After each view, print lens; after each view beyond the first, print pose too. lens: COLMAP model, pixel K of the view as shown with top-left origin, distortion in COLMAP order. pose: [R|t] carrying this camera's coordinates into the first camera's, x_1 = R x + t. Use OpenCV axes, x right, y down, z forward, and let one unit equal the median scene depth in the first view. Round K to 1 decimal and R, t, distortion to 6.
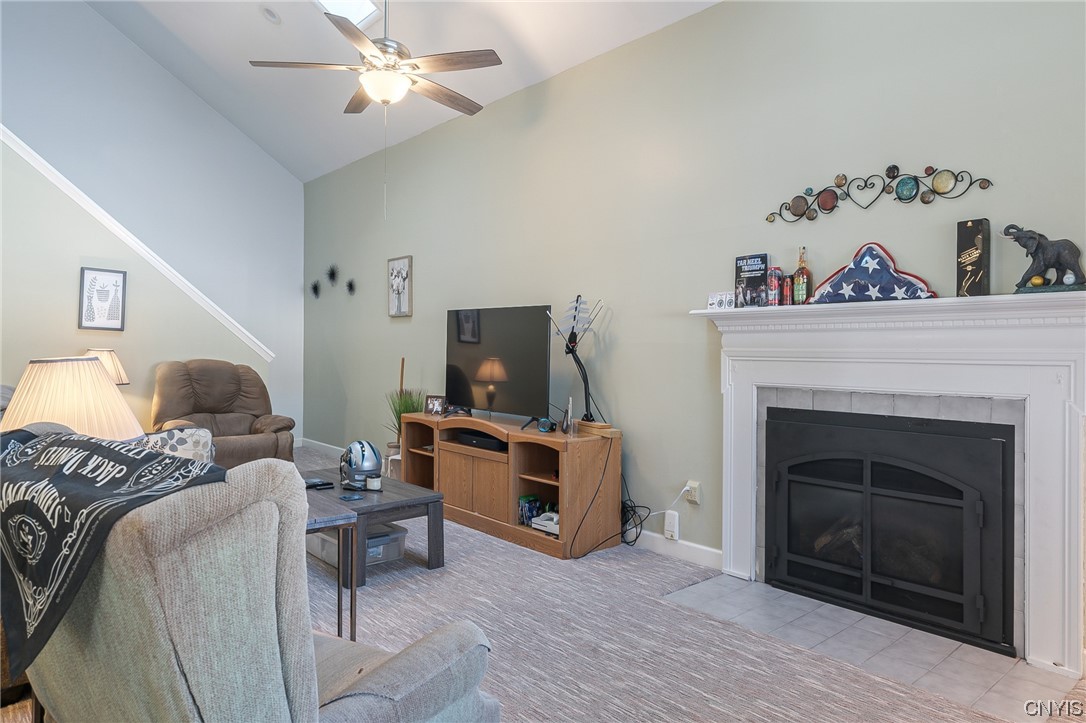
lens RADIAL K [[680.9, 0, 544.3], [0, 680.9, 349.6], [0, 0, 1]] dist [-0.000646, -0.000018]
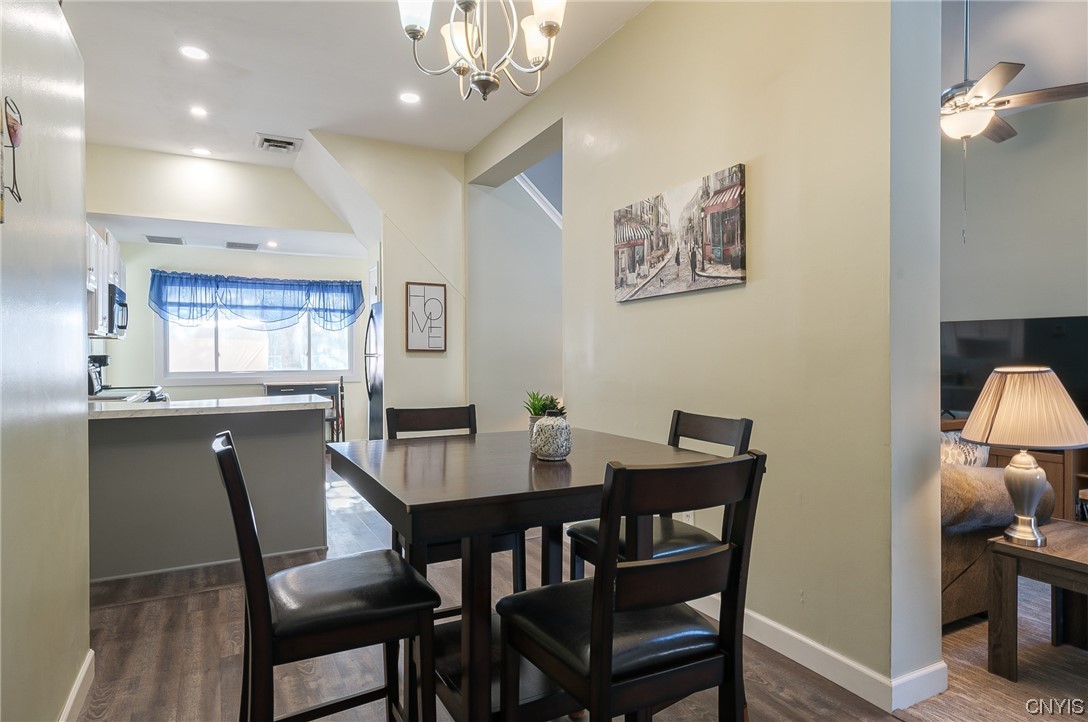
lens RADIAL K [[626.7, 0, 544.0], [0, 626.7, 361.0], [0, 0, 1]] dist [0.000650, 0.000375]
pose [[0.970550, -0.008748, -0.240739, -0.623503], [0.010461, 0.999928, 0.005836, -0.010613], [0.240671, -0.008183, 0.970572, -0.157785]]
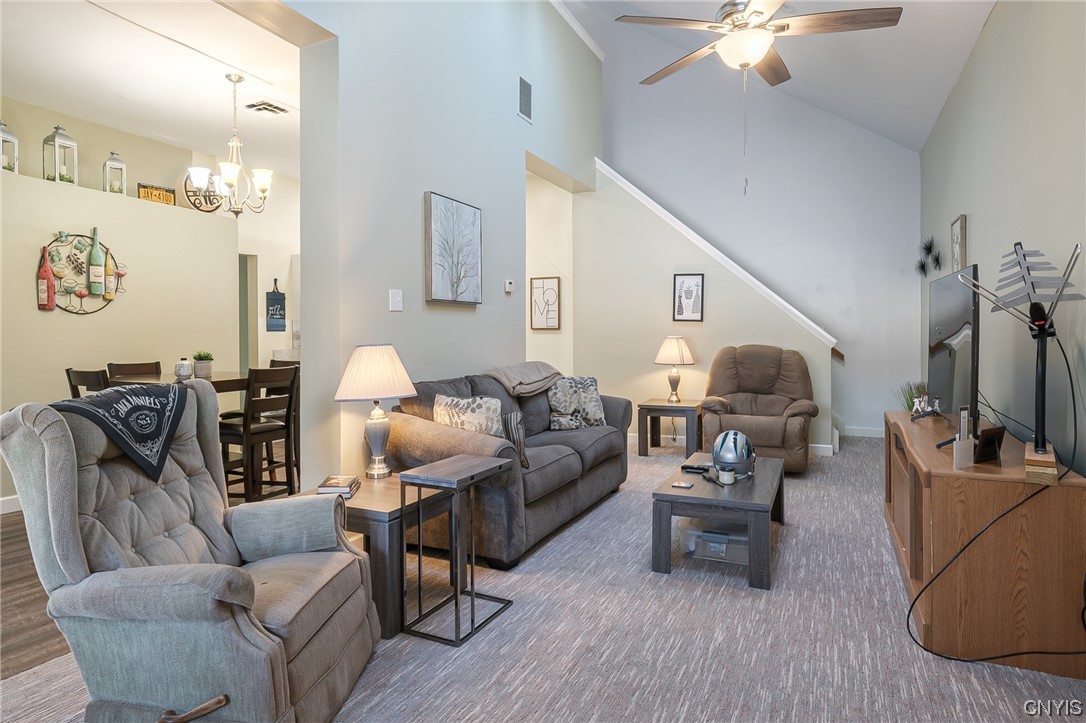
lens RADIAL K [[612.3, 0, 541.5], [0, 612.3, 343.1], [0, 0, 1]] dist [0.001829, 0.000631]
pose [[0.396281, 0.000777, -0.918129, 0.393463], [0.011469, 0.999917, 0.005796, 0.002444], [0.918058, -0.012827, 0.396240, 0.392481]]
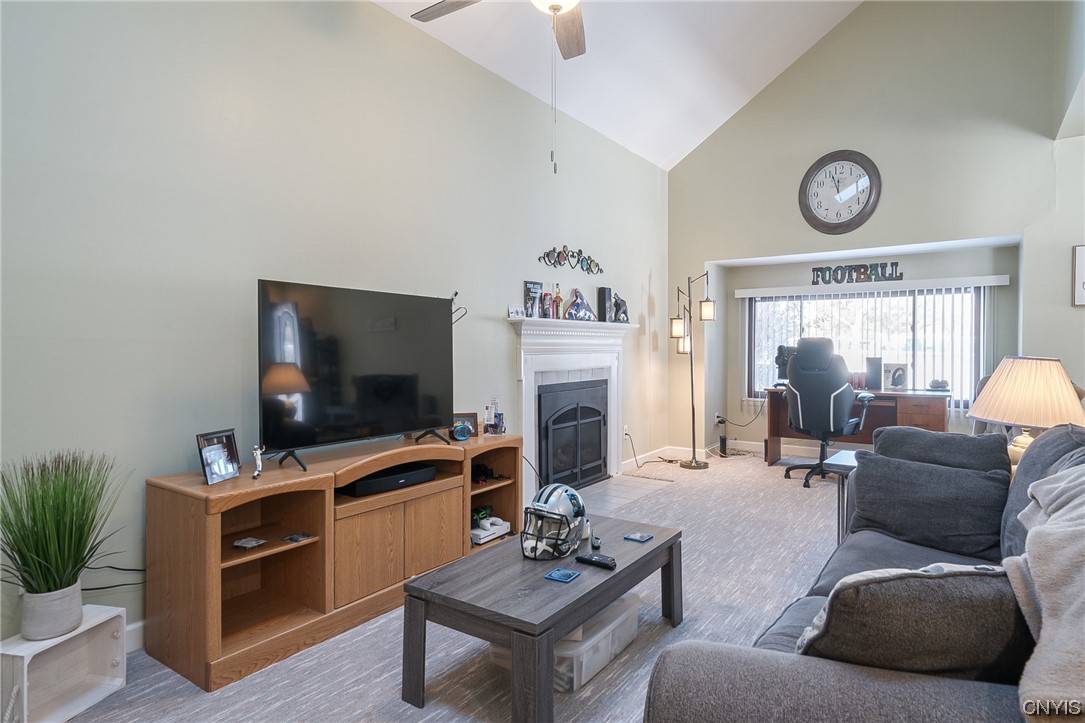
lens RADIAL K [[603.7, 0, 542.5], [0, 603.7, 361.5], [0, 0, 1]] dist [0.004579, 0.001188]
pose [[-0.235547, -0.030909, 0.971371, -0.804405], [0.000706, 0.999488, 0.031975, -0.009075], [-0.971863, 0.008217, -0.235405, 1.093079]]
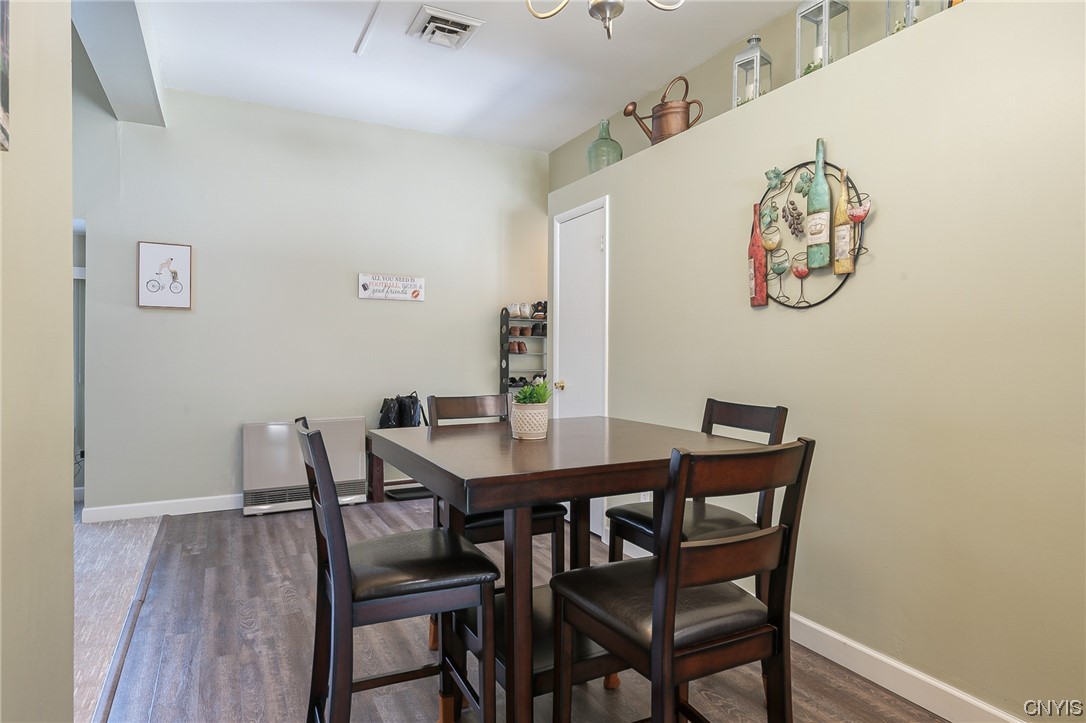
lens RADIAL K [[616.7, 0, 544.6], [0, 616.7, 357.4], [0, 0, 1]] dist [0.001229, 0.000715]
pose [[-0.972103, -0.013045, 0.234192, -0.851762], [-0.011780, 0.999908, 0.006797, -0.005527], [-0.234259, 0.003849, -0.972167, 0.725568]]
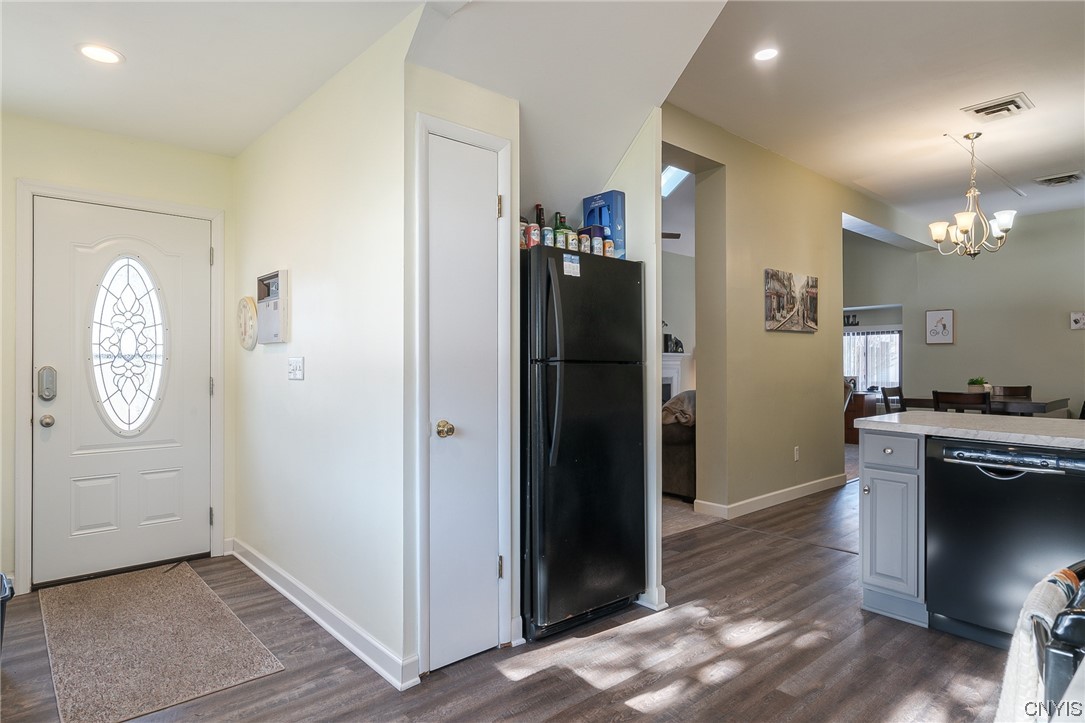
lens RADIAL K [[601.3, 0, 529.0], [0, 601.3, 368.4], [0, 0, 1]] dist [0.004491, 0.001365]
pose [[0.022049, -0.012240, 0.999682, -1.981663], [0.000904, 0.999925, 0.012223, -0.019407], [-0.999756, 0.000634, 0.022058, 1.157849]]
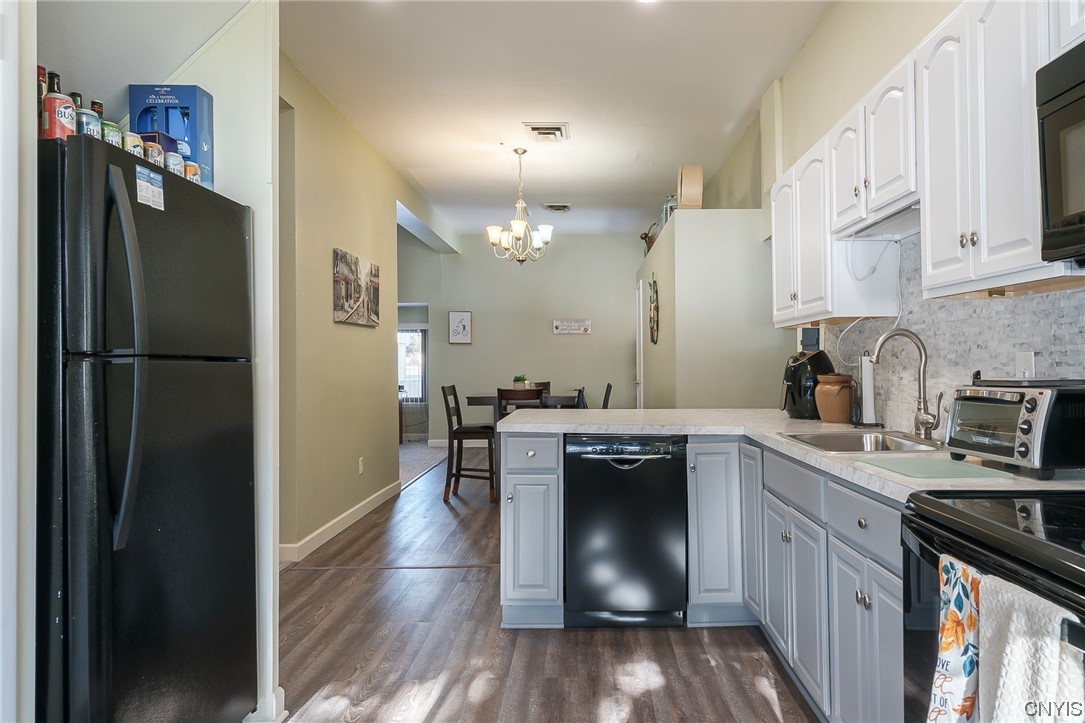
lens RADIAL K [[652.8, 0, 598.4], [0, 652.8, 357.1], [0, 0, 1]] dist [0.008948, 0.001904]
pose [[-0.758353, 0.001713, 0.651842, -1.804701], [-0.002133, 0.999985, -0.005108, -0.017132], [-0.651841, -0.005264, -0.758337, 1.252217]]
